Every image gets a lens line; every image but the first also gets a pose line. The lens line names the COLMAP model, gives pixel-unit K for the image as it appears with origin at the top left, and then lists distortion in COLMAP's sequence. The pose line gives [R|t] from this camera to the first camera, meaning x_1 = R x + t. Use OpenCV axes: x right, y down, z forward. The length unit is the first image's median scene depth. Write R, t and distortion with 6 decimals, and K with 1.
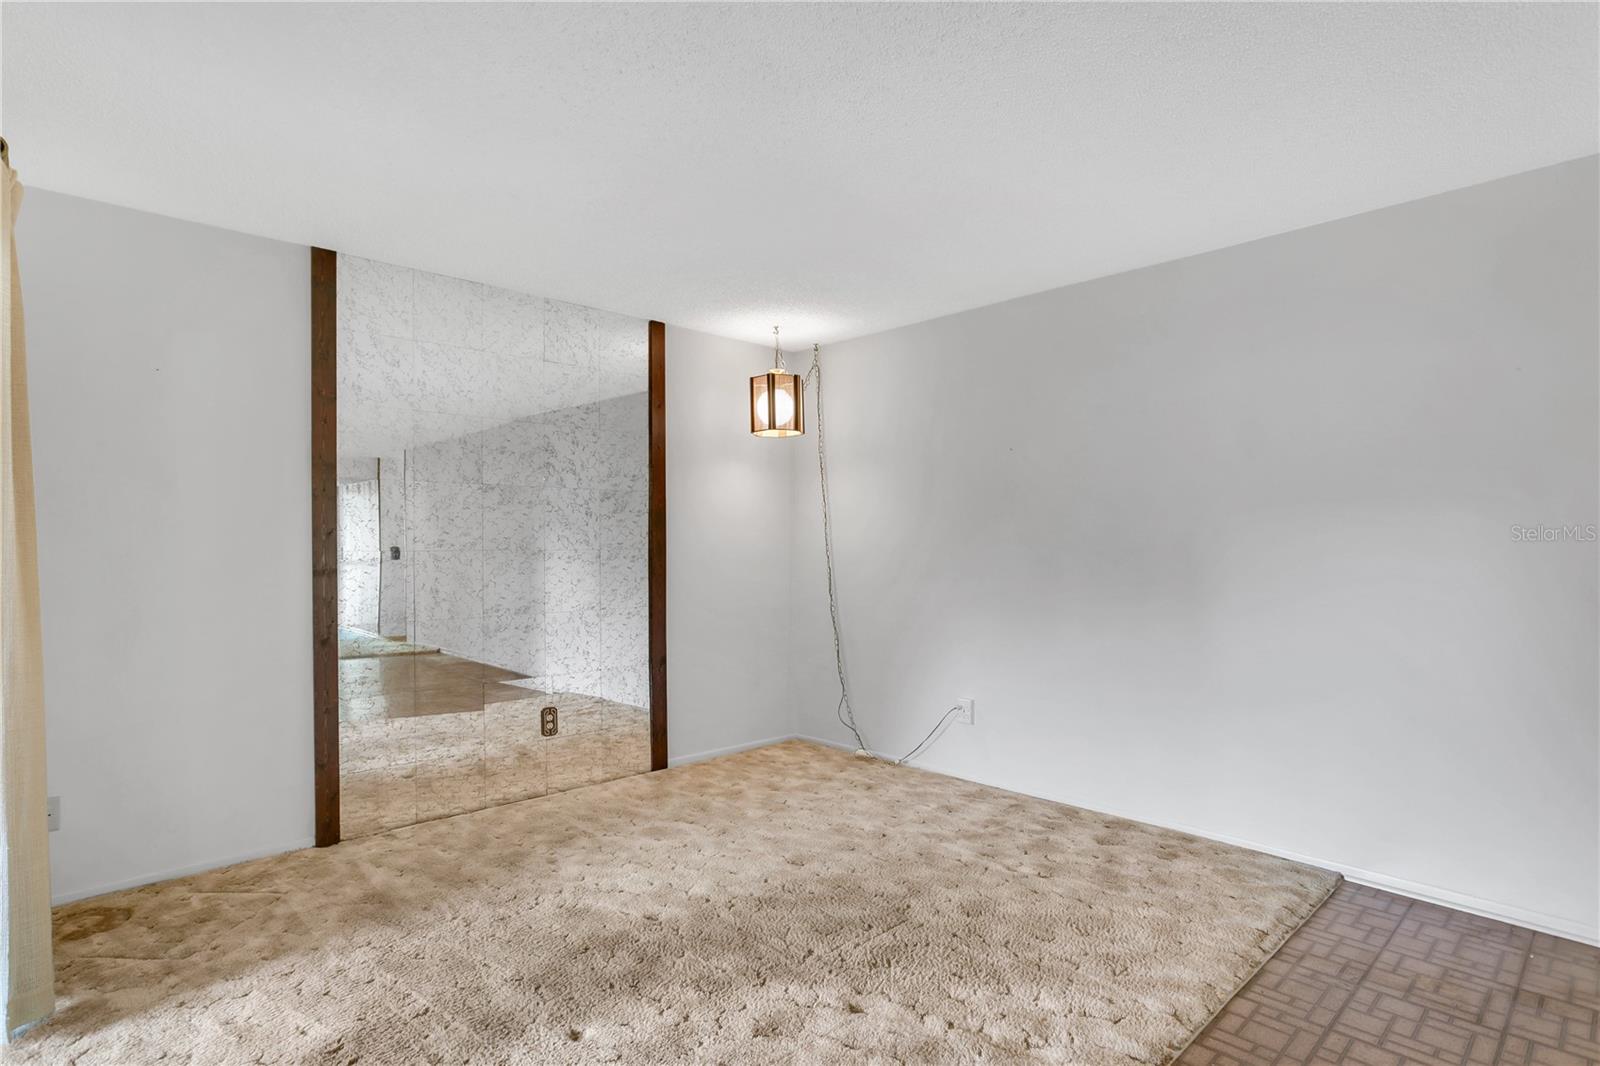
lens RADIAL K [[826.8, 0, 789.4], [0, 826.8, 545.3], [0, 0, 1]] dist [-0.001968, -0.000091]
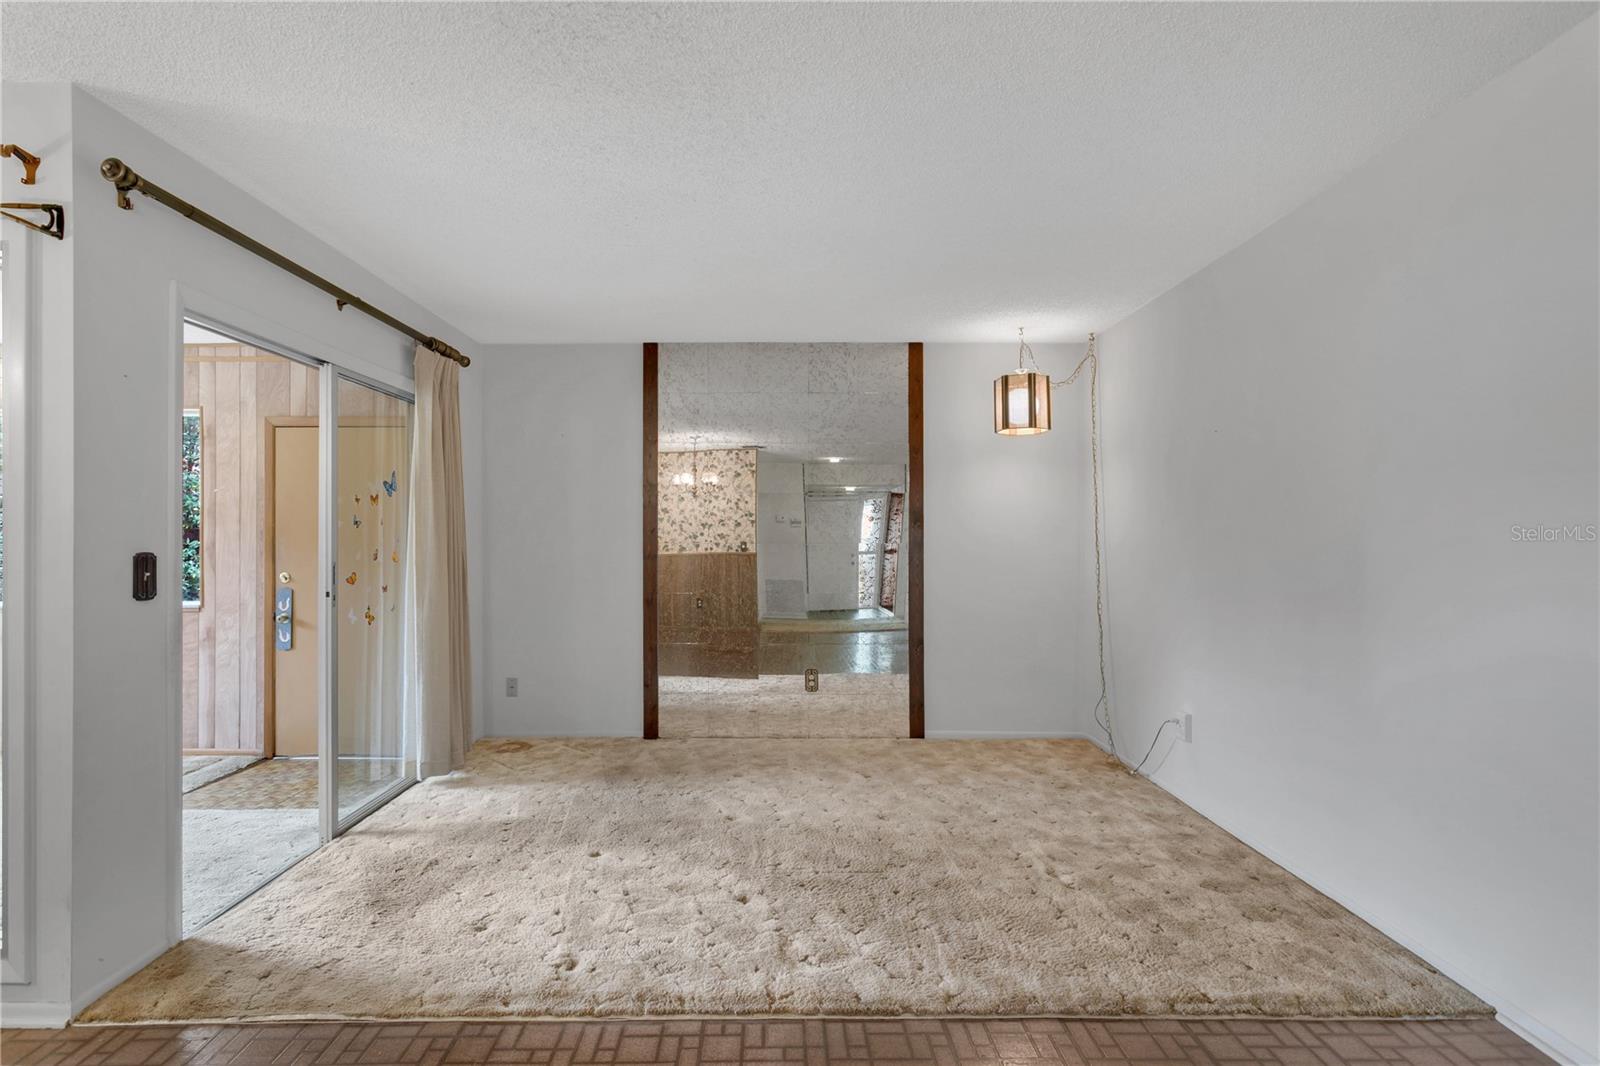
lens RADIAL K [[834.1, 0, 785.8], [0, 834.1, 533.9], [0, 0, 1]] dist [-0.001967, 0.001271]
pose [[0.728589, -0.001161, -0.684950, 0.616382], [-0.003214, 0.999982, -0.005115, -0.002139], [0.684943, 0.005928, 0.728572, 0.056767]]
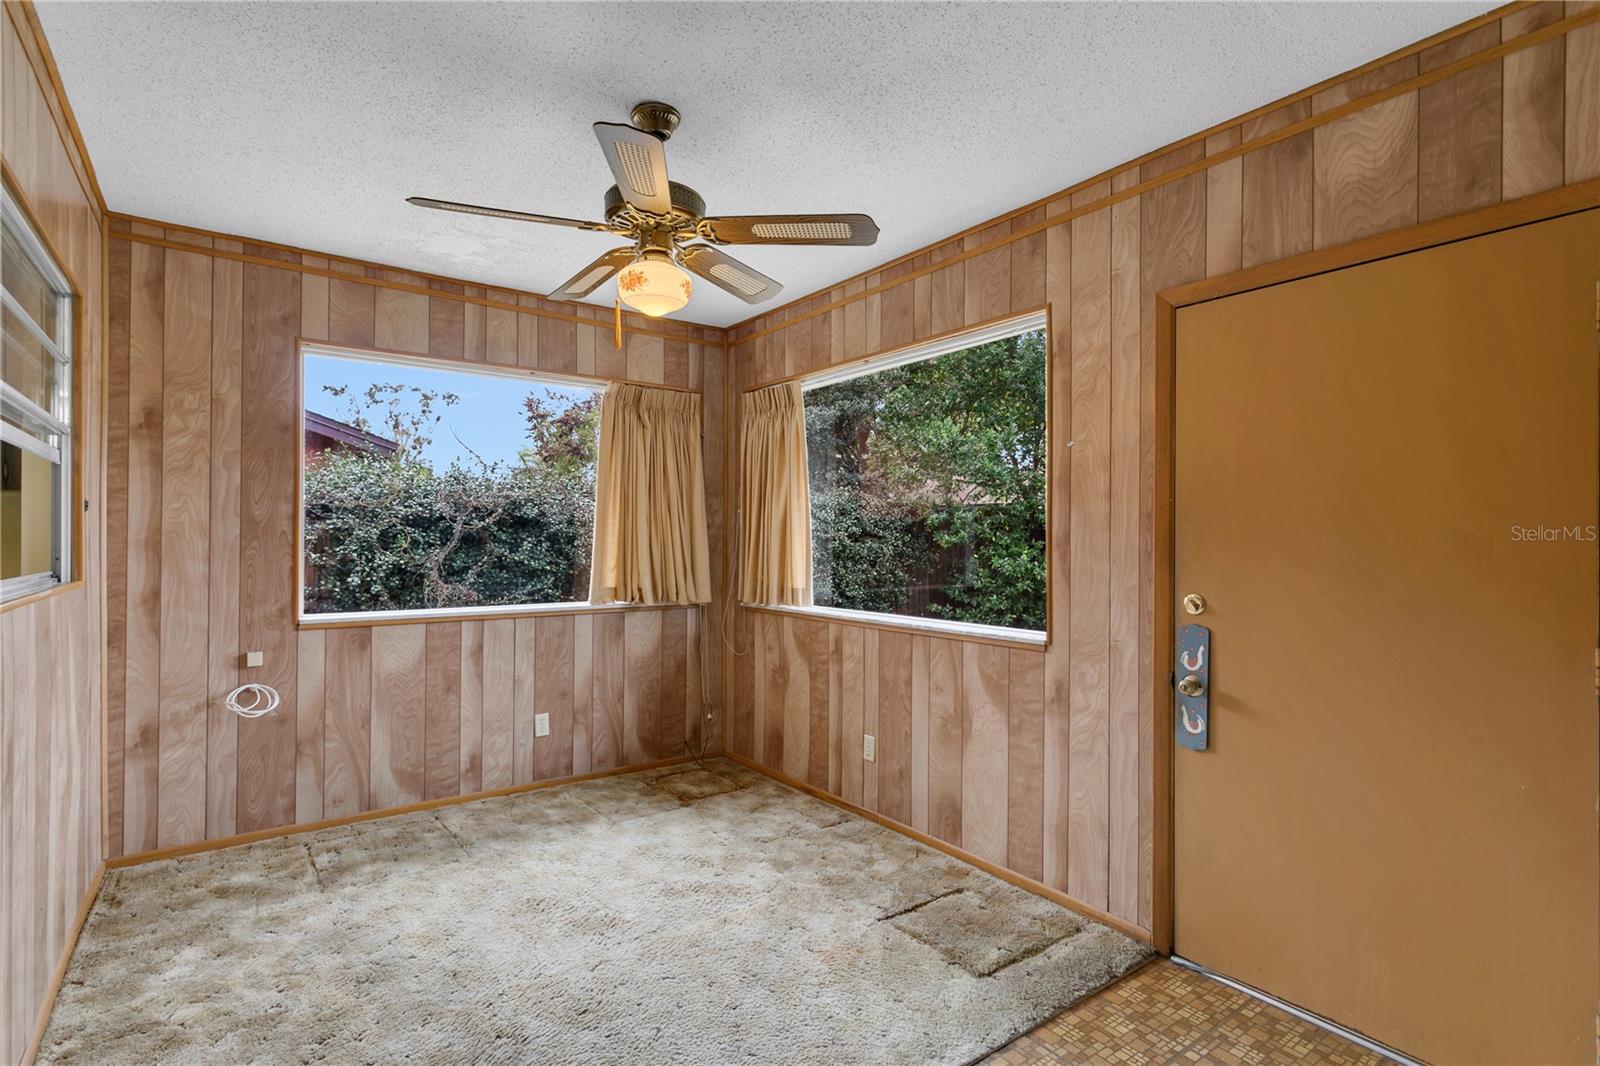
lens RADIAL K [[762.1, 0, 782.1], [0, 762.1, 536.5], [0, 0, 1]] dist [-0.005195, 0.007289]
pose [[-0.126317, -0.004076, -0.991982, -0.288270], [-0.009879, 0.999947, -0.002850, 0.015196], [0.991941, 0.009439, -0.126351, 0.240132]]
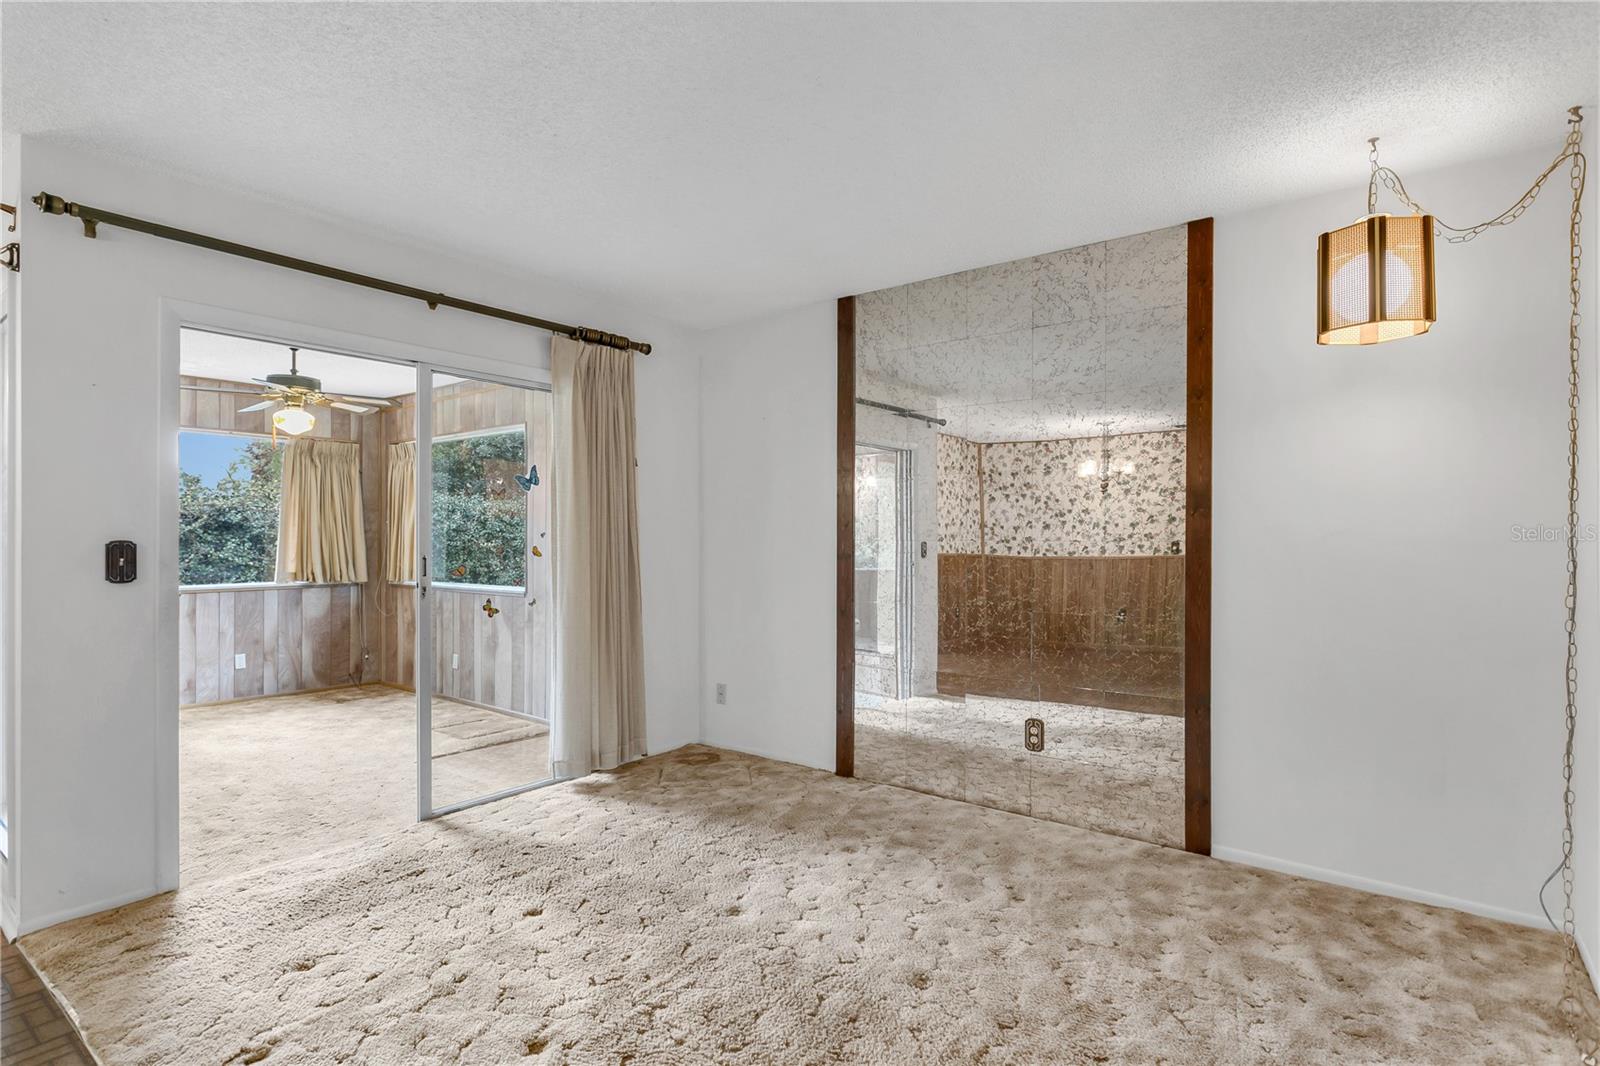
lens RADIAL K [[811.9, 0, 785.1], [0, 811.9, 541.2], [0, 0, 1]] dist [-0.014047, 0.009734]
pose [[0.144436, 0.004842, -0.989502, 0.593375], [-0.006874, 0.999969, 0.003890, 0.005019], [0.989490, 0.006240, 0.144465, 0.686018]]
